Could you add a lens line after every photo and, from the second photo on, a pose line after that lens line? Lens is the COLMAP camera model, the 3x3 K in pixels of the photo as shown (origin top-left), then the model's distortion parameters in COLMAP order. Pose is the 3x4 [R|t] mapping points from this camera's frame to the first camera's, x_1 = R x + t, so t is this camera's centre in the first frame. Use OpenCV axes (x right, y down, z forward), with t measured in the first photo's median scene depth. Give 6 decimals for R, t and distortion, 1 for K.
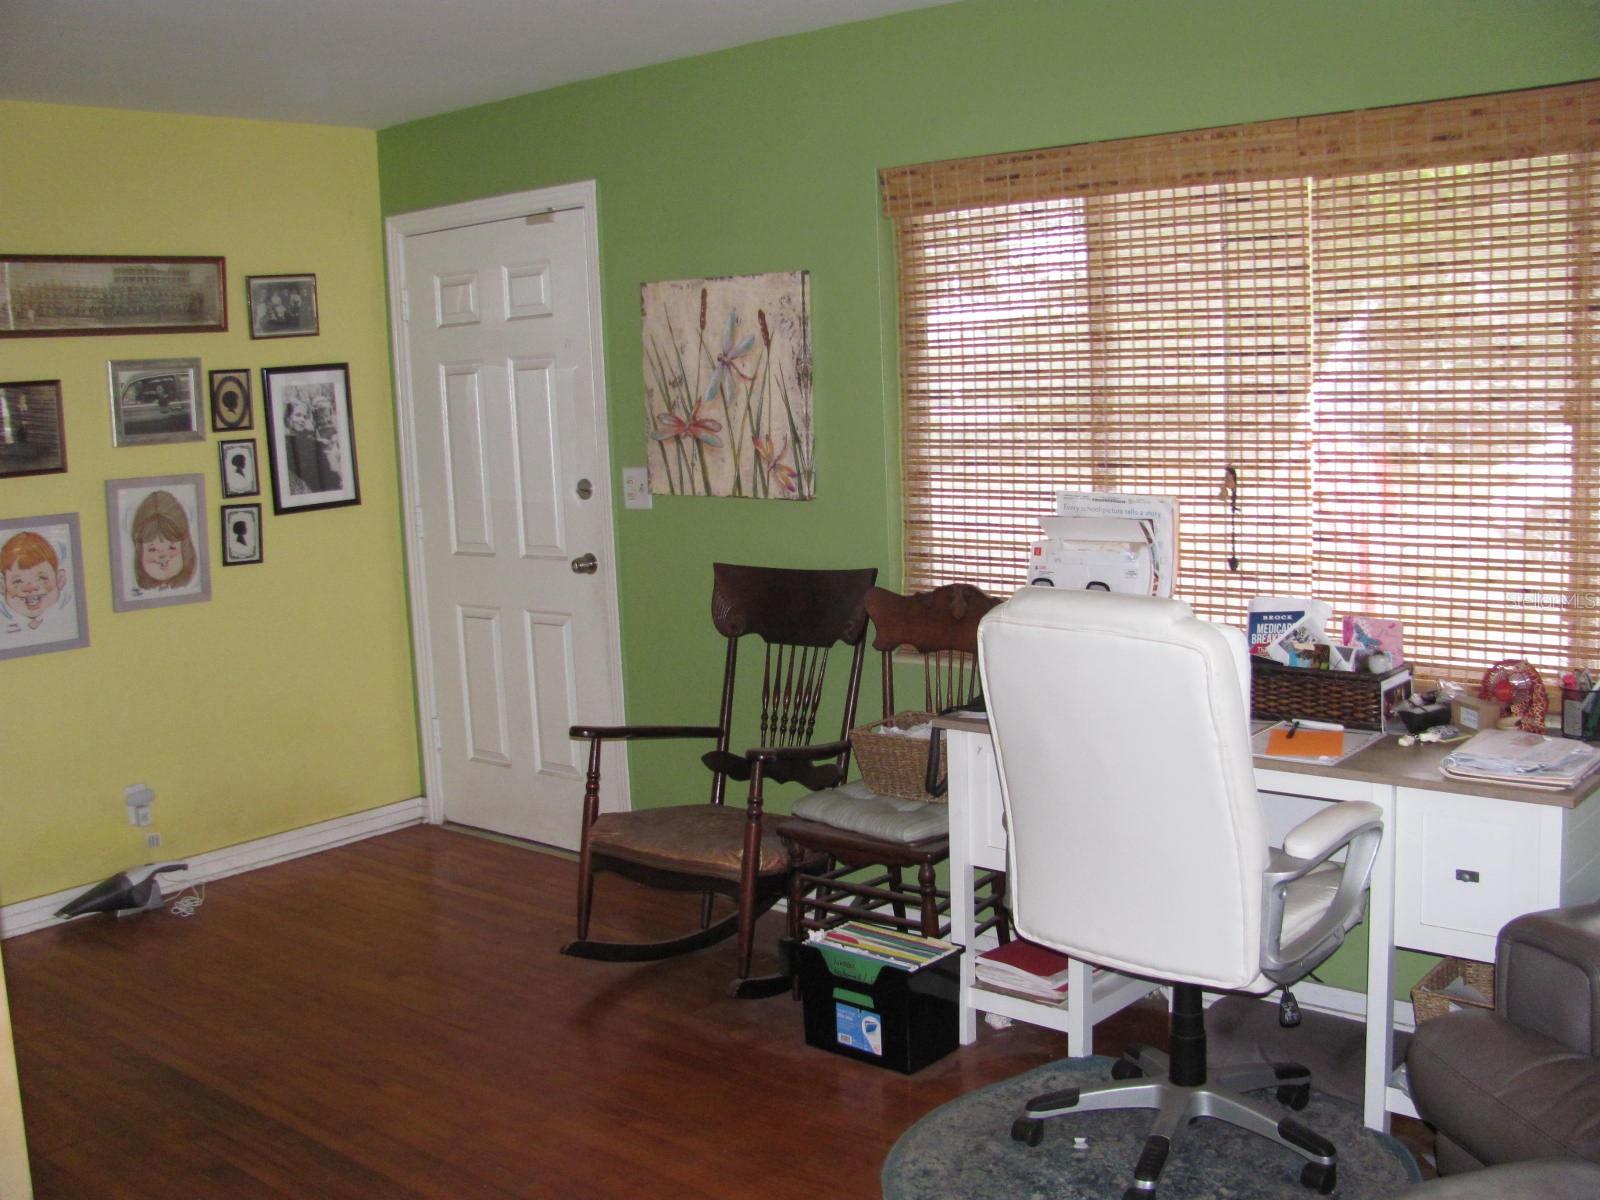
lens RADIAL K [[1702.7, 0, 771.9], [0, 1702.7, 592.7], [0, 0, 1]] dist [-0.214374, 0.254656]
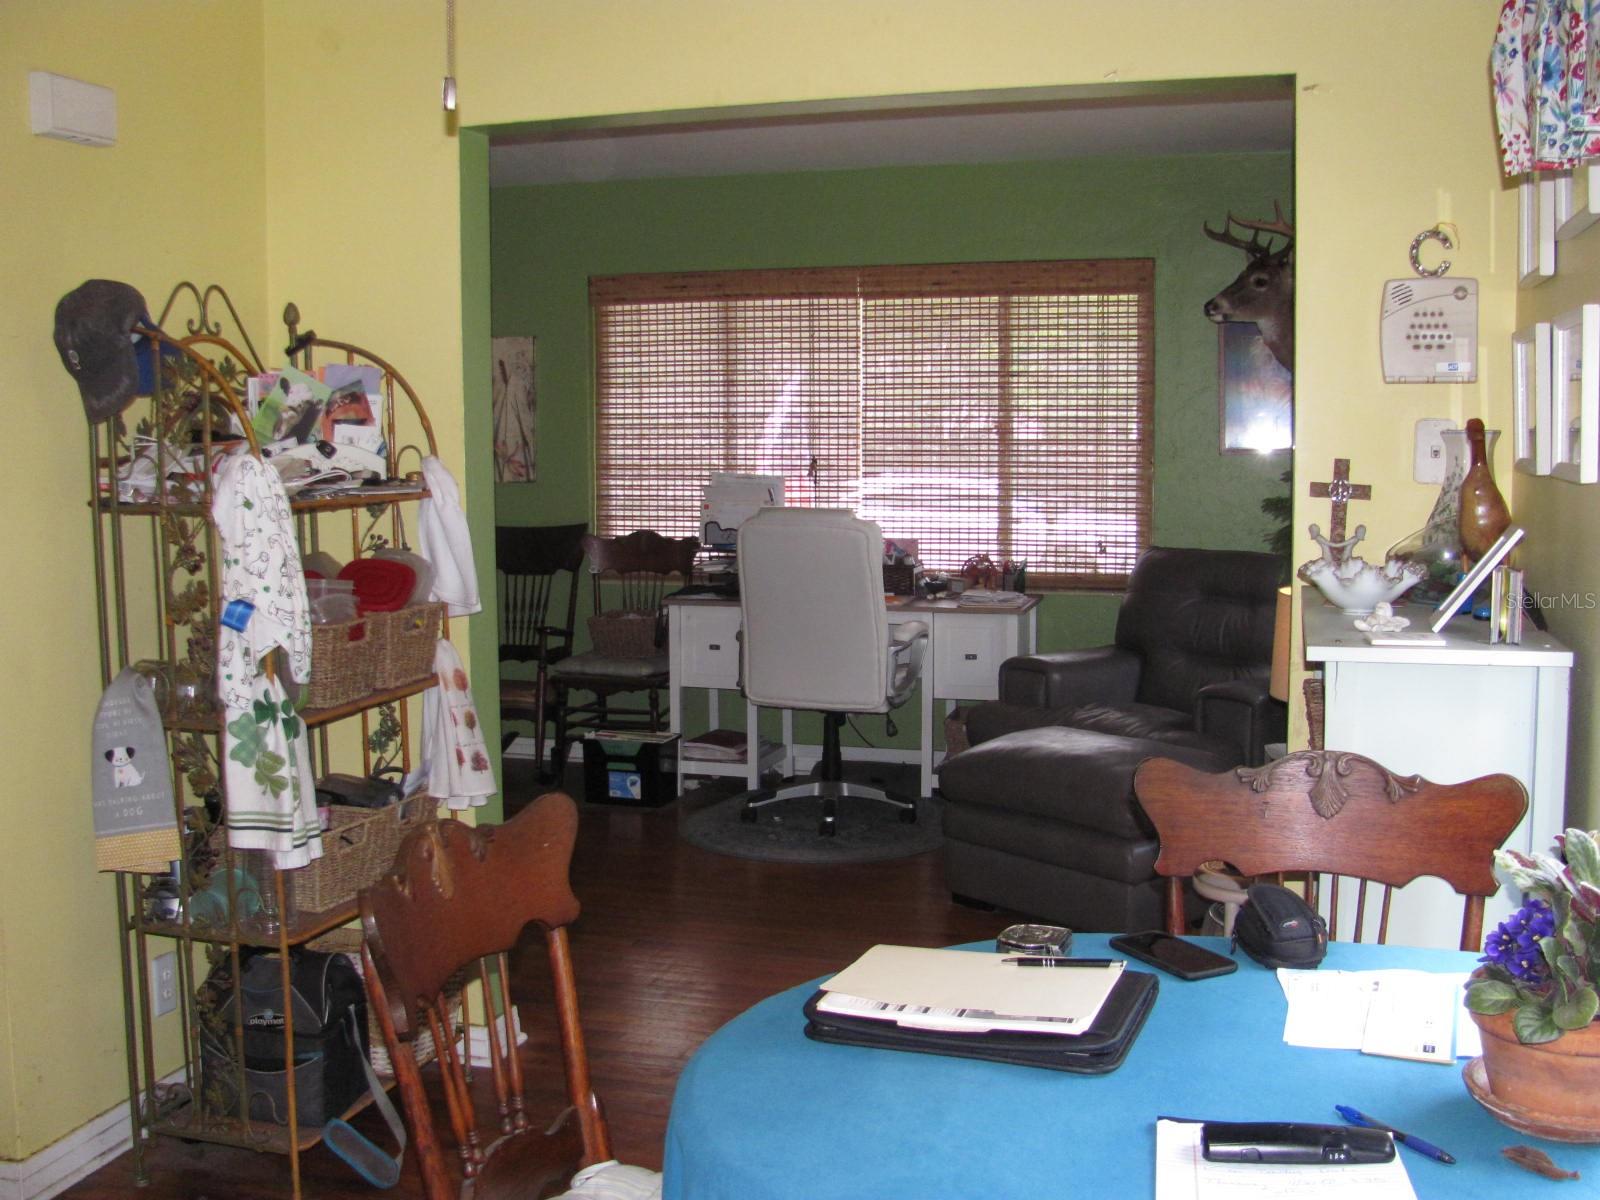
lens RADIAL K [[1702.7, 0, 771.9], [0, 1702.7, 592.7], [0, 0, 1]] dist [-0.214374, 0.254656]
pose [[0.914073, -0.007557, 0.405478, -0.496912], [0.022124, 0.999267, -0.031251, 0.121689], [-0.404945, 0.037537, 0.913570, -0.616173]]
